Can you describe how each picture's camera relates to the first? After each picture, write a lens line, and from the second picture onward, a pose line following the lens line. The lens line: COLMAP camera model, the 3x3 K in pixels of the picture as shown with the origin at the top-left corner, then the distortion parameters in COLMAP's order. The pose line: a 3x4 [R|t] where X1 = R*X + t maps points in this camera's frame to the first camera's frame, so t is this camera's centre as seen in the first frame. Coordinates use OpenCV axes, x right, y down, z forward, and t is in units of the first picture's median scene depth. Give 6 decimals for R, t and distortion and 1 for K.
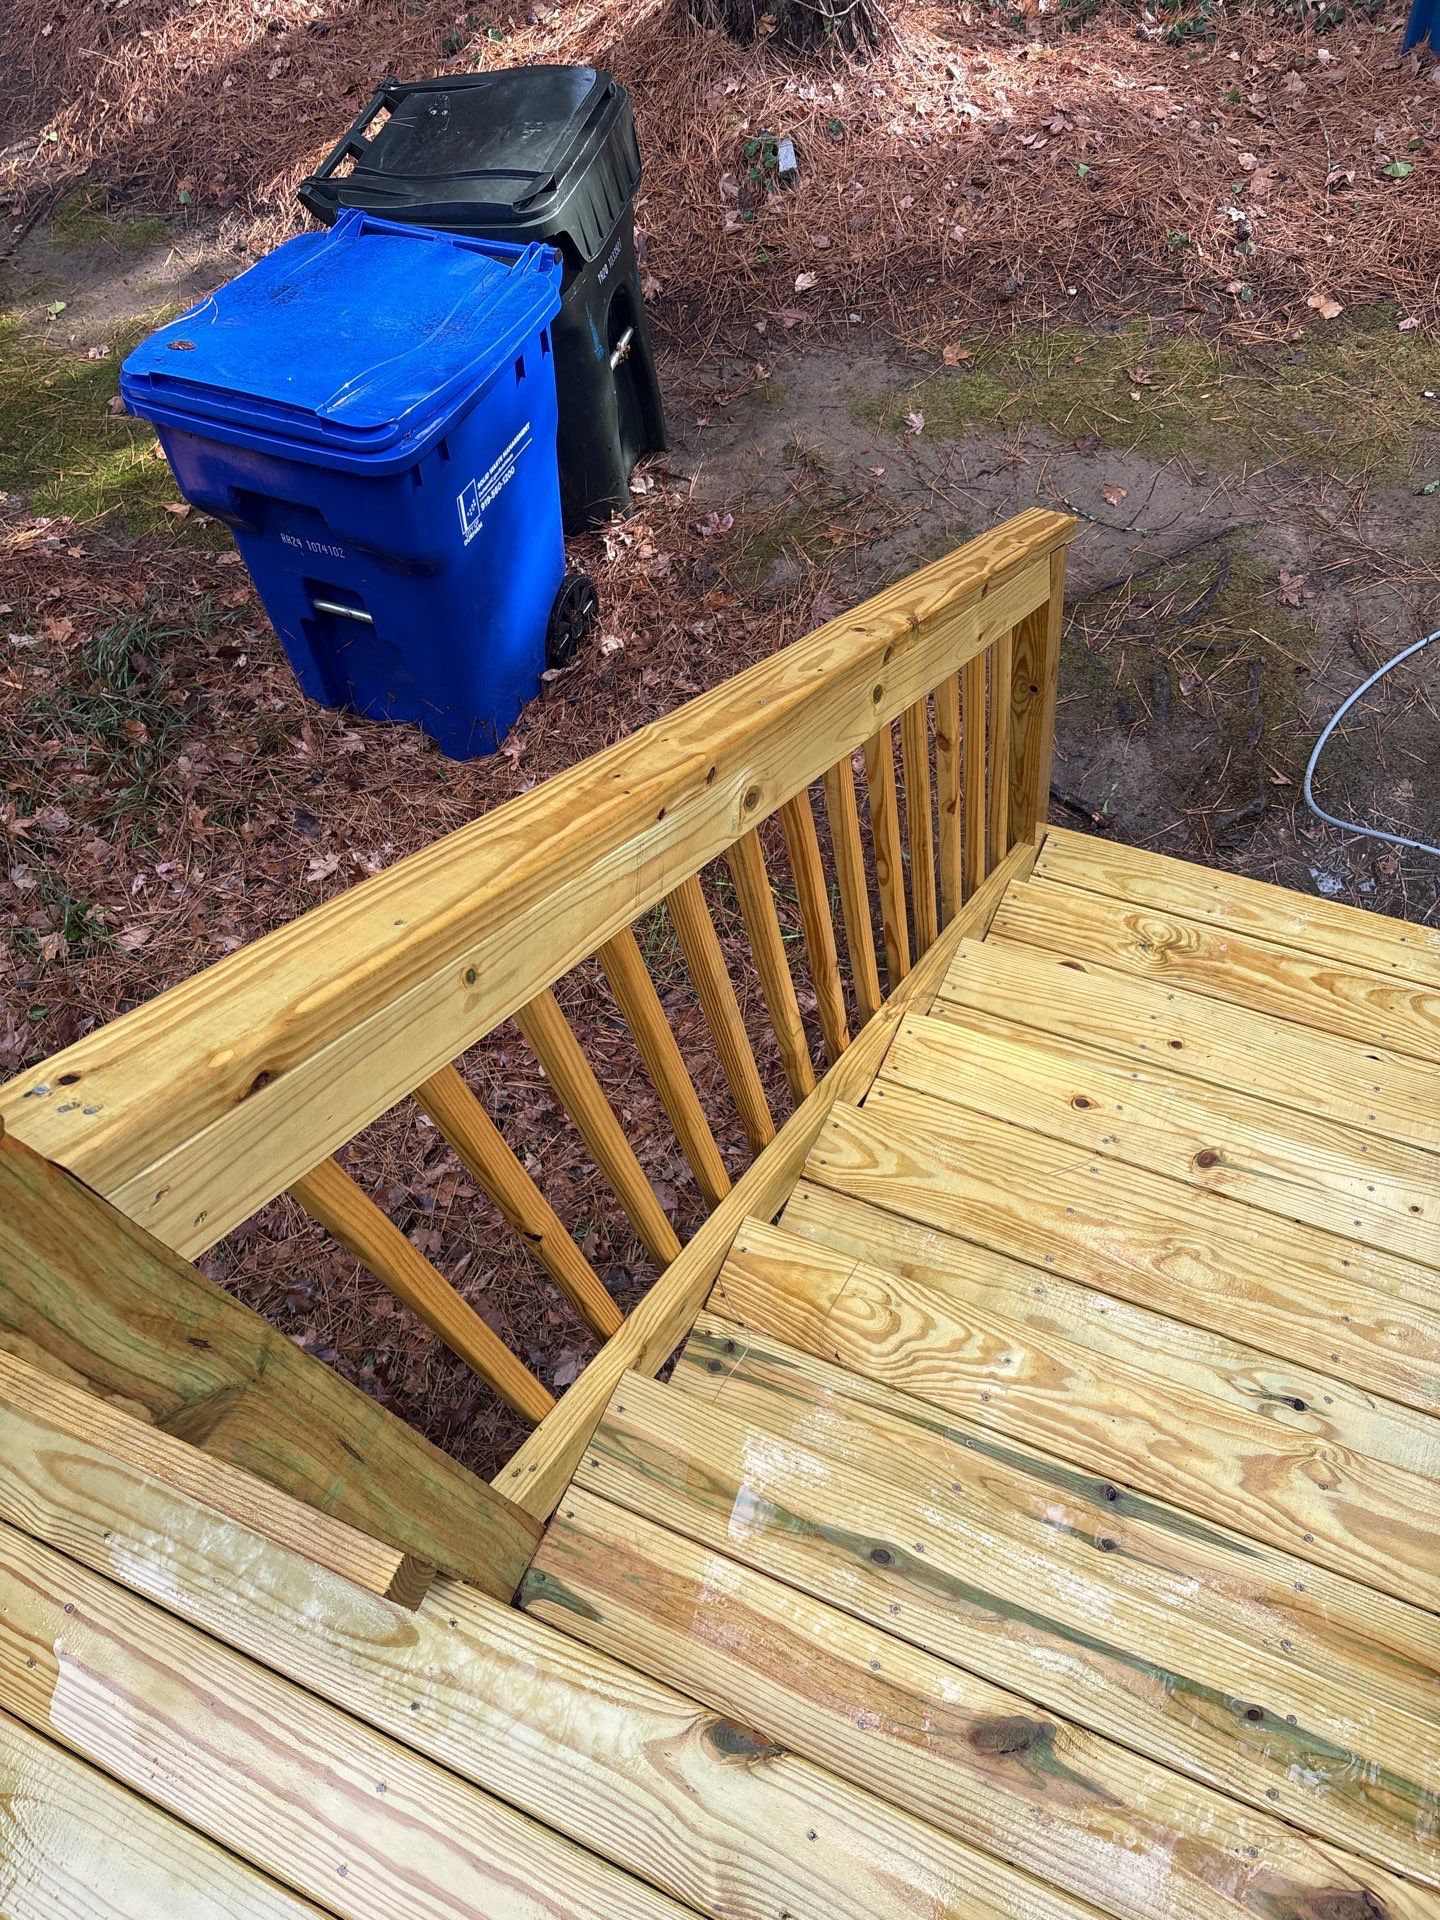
lens RADIAL K [[1444.4, 0, 717.0], [0, 1444.4, 987.4], [0, 0, 1]] dist [0.040365, -0.047872]
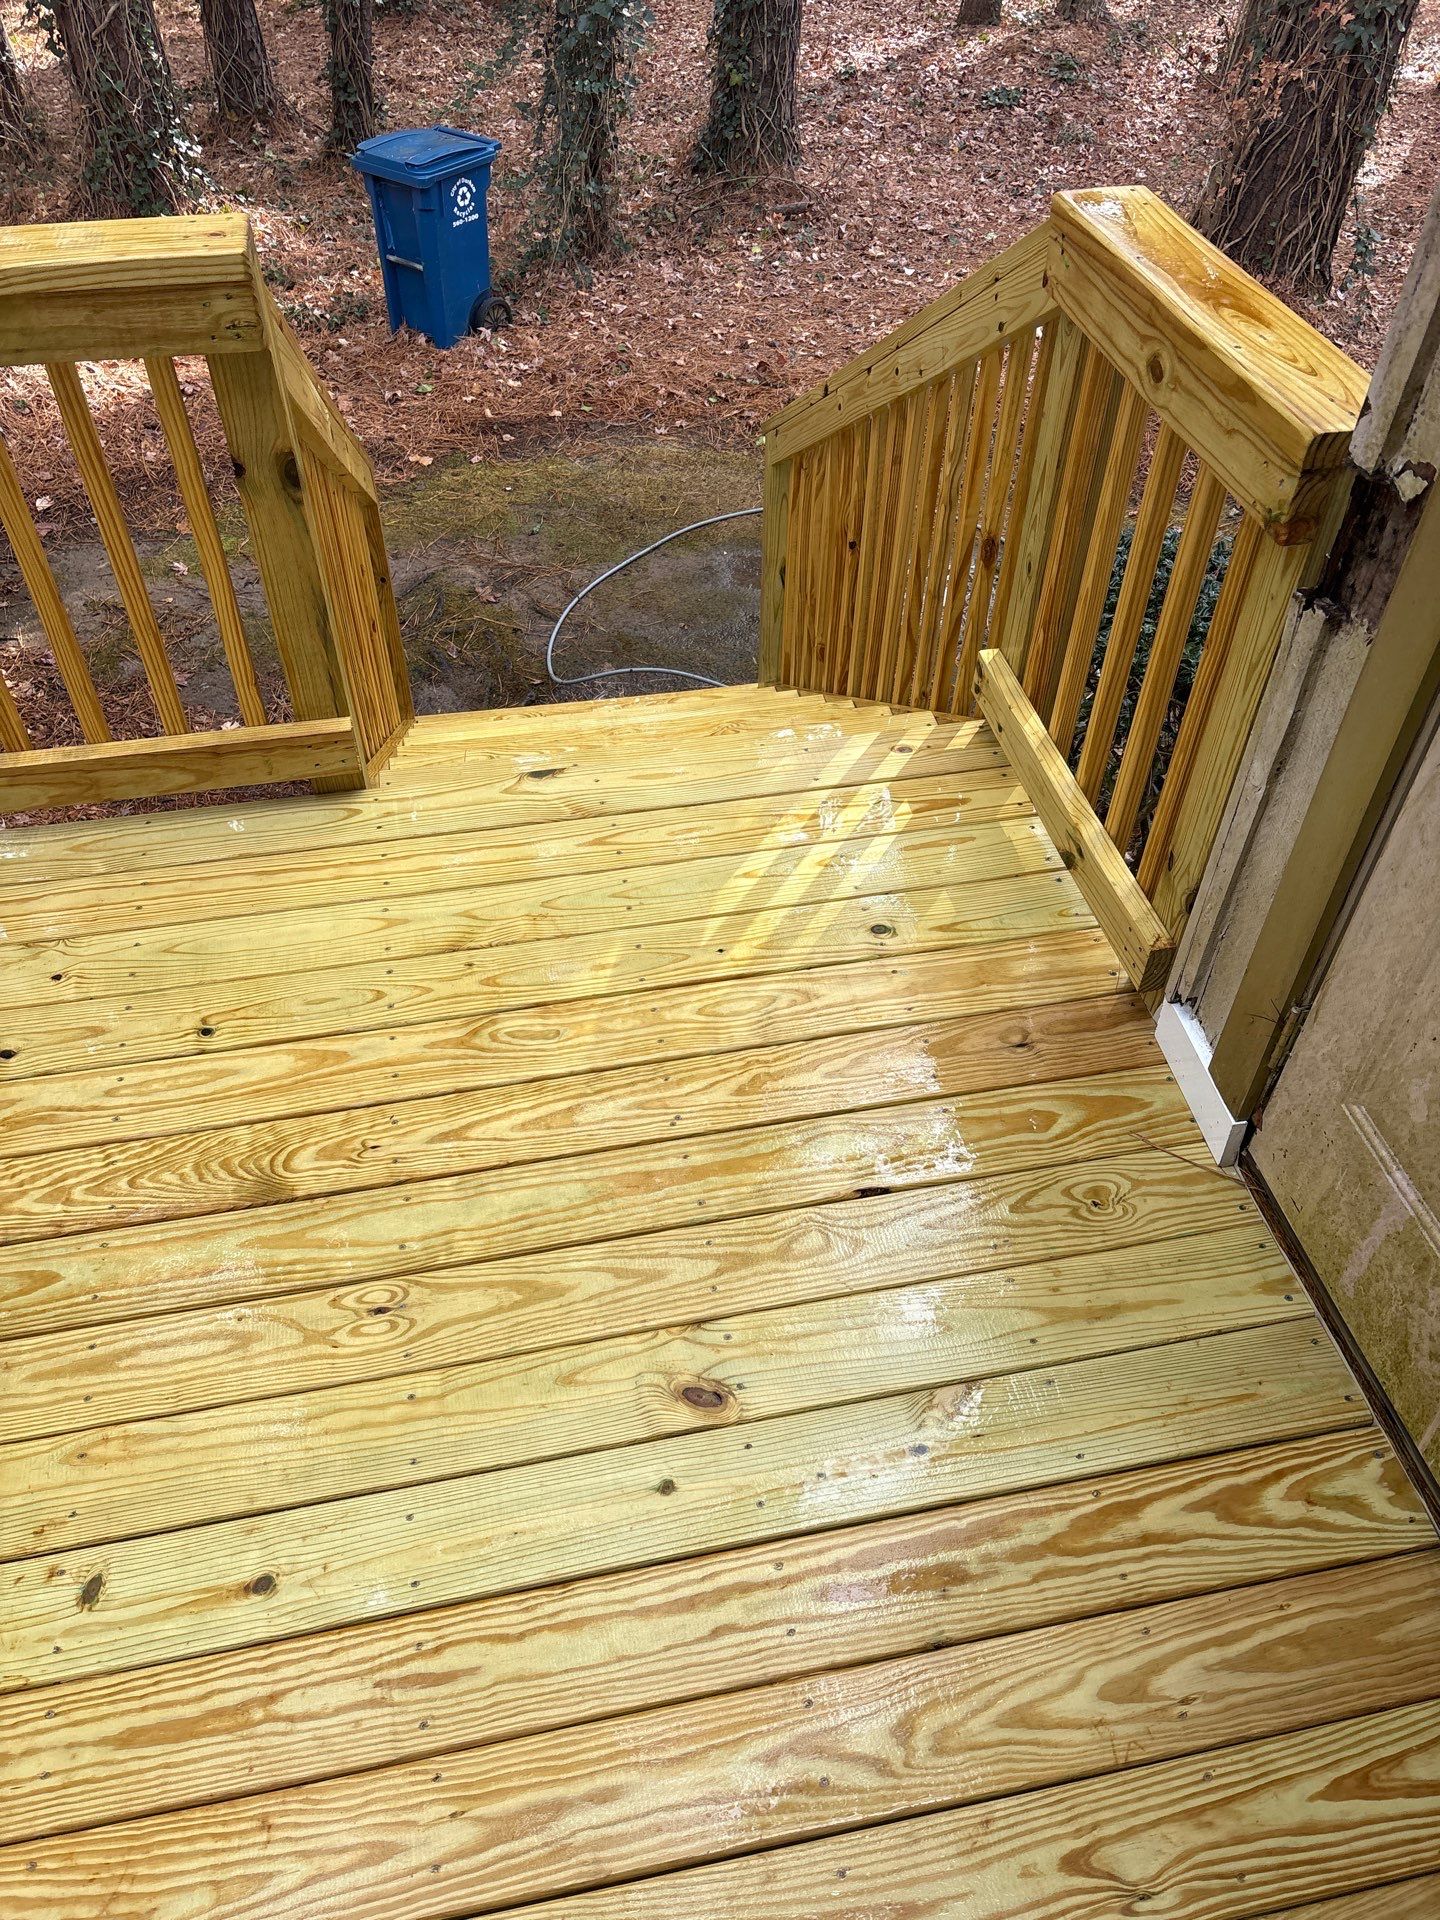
lens RADIAL K [[1438.7, 0, 722.7], [0, 1438.7, 952.7], [0, 0, 1]] dist [0.013537, 0.006715]
pose [[0.795786, -0.308127, 0.521328, -0.338403], [0.441678, 0.884280, -0.151556, 0.436934], [-0.414301, 0.350865, 0.839791, -0.244598]]
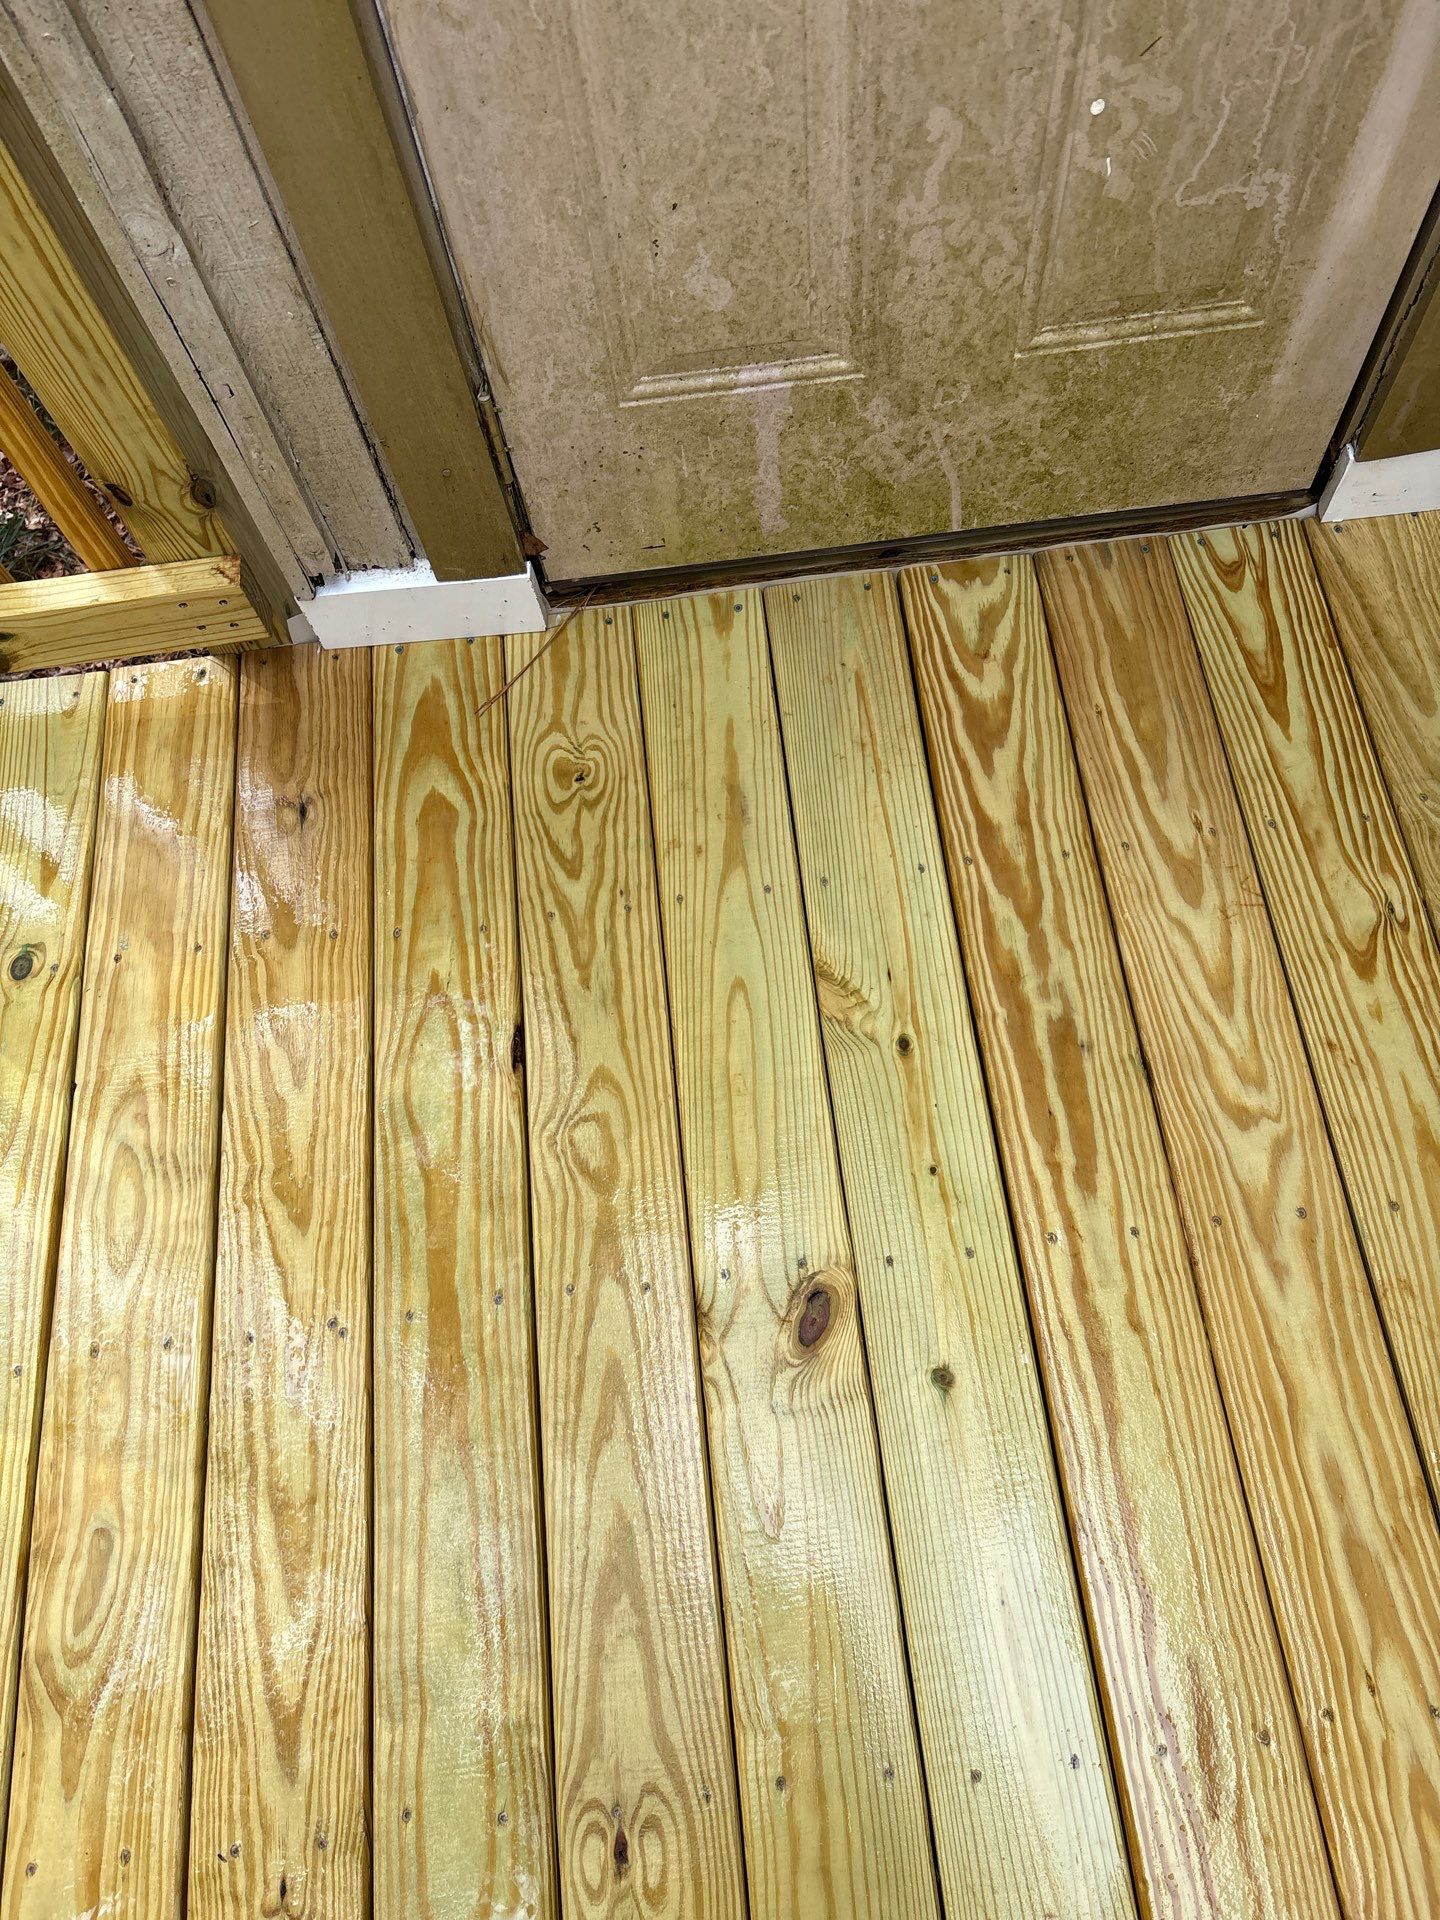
lens RADIAL K [[1446.2, 0, 740.2], [0, 1446.2, 947.0], [0, 0, 1]] dist [0.051996, -0.059759]
pose [[-0.495701, -0.703253, 0.509623, -0.240970], [0.806561, -0.155151, 0.570427, 0.286796], [-0.322086, 0.693803, 0.644125, -0.059362]]
